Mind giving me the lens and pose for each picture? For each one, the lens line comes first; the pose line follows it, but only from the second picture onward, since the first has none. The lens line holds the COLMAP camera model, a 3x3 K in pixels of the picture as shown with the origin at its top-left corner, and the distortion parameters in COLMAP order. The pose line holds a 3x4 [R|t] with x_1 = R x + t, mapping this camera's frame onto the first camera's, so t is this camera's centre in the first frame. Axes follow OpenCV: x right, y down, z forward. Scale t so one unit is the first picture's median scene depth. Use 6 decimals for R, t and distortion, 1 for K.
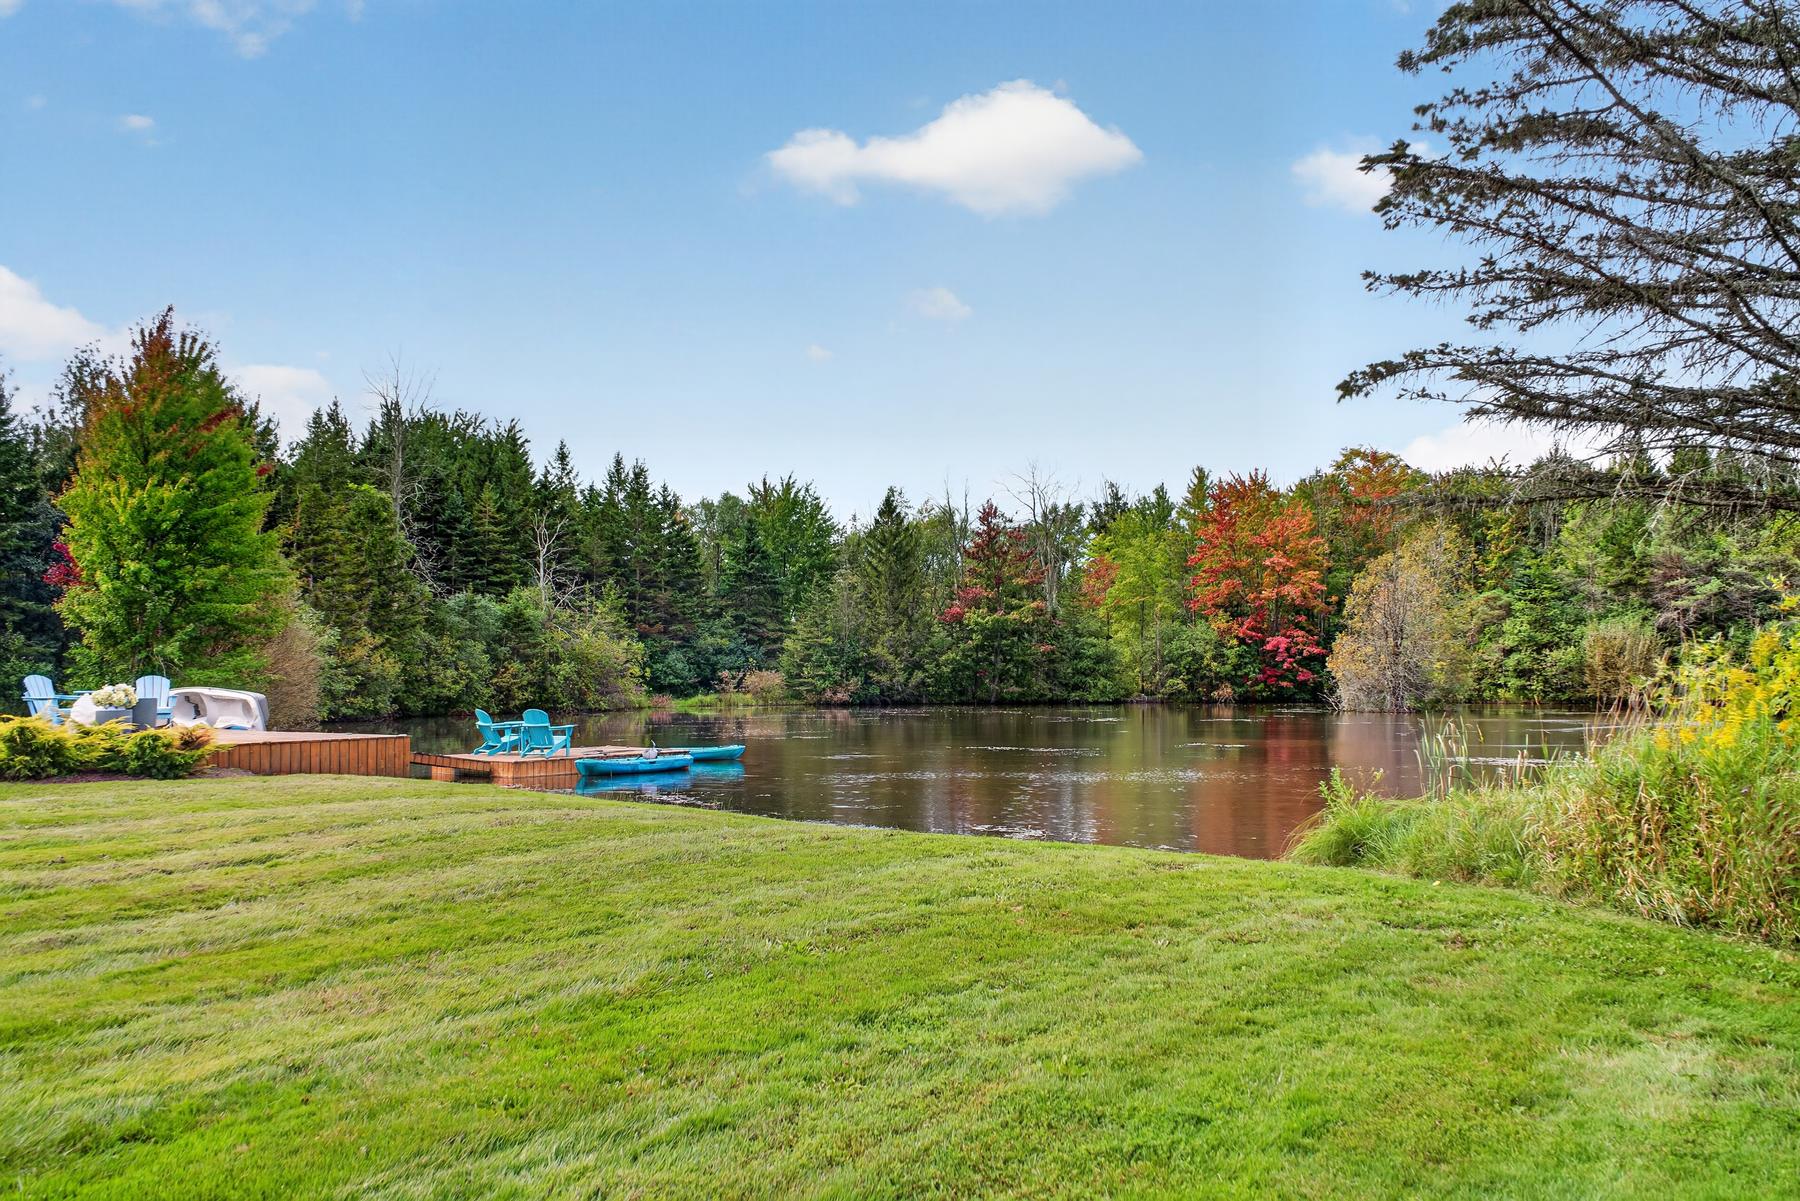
lens RADIAL K [[1443.6, 0, 900.0], [0, 1443.6, 600.5], [0, 0, 1]] dist [0.005675, 0.002295]
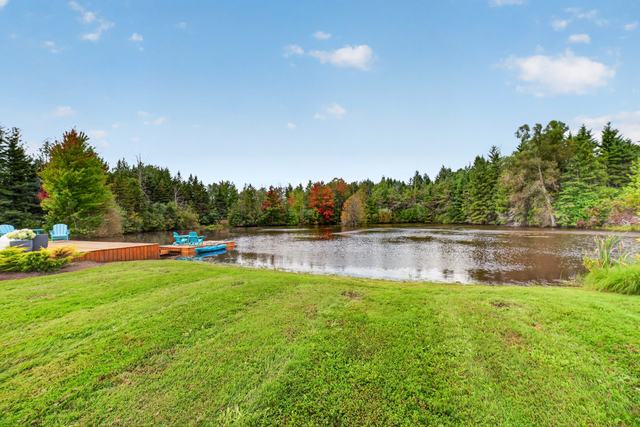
lens RADIAL K [[260.2, 0, 320.3], [0, 260.2, 221.0], [0, 0, 1]] dist [-0.102726, 0.032345]
pose [[0.955890, -0.016200, 0.293279, -0.041593], [-0.000276, 0.998428, 0.056051, 0.005080], [-0.293726, -0.053659, 0.954382, 0.102064]]
